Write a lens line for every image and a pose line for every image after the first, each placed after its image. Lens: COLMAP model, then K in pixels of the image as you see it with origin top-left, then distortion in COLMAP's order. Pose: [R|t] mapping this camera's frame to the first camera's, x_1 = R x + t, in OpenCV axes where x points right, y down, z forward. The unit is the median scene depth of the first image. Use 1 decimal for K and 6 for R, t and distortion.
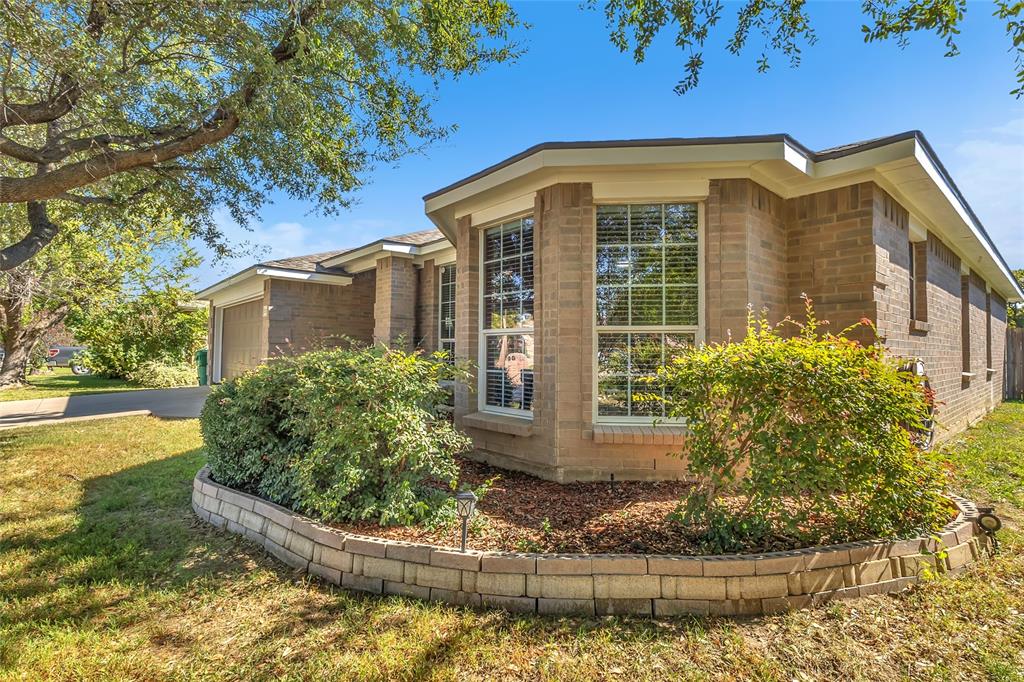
lens RADIAL K [[462.7, 0, 512.0], [0, 462.7, 341.0], [0, 0, 1]] dist [0.037318, -0.000035]
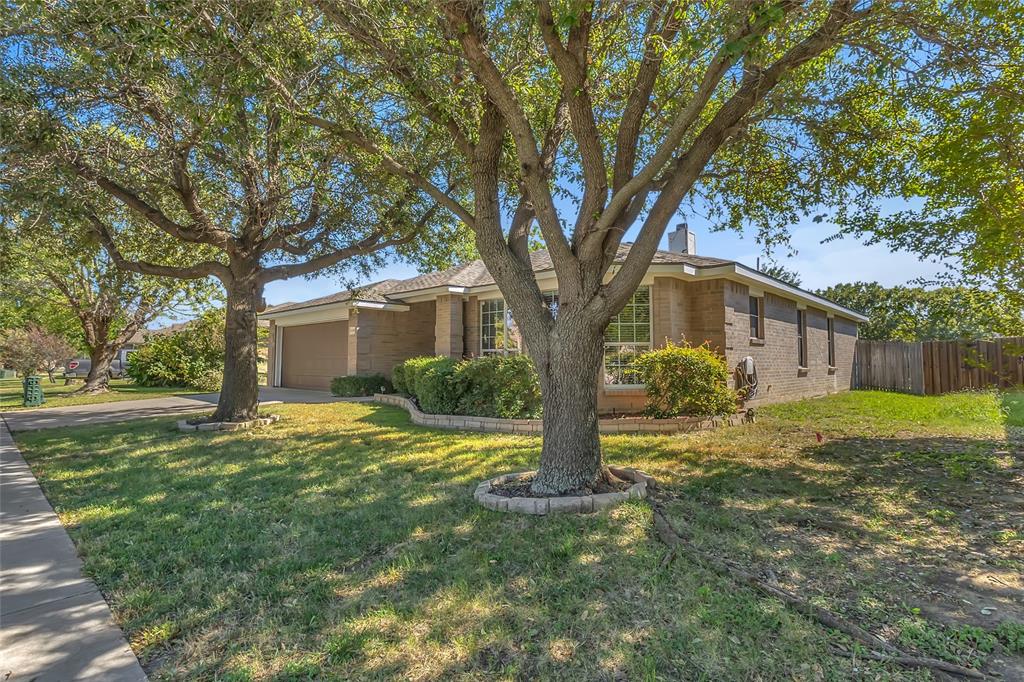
lens RADIAL K [[462.7, 0, 512.0], [0, 462.7, 341.0], [0, 0, 1]] dist [0.037318, -0.000035]
pose [[0.996032, -0.004474, 0.088878, -0.223552], [0.006583, 0.999703, -0.023460, 0.004097], [-0.088746, 0.023952, 0.995766, -0.565602]]
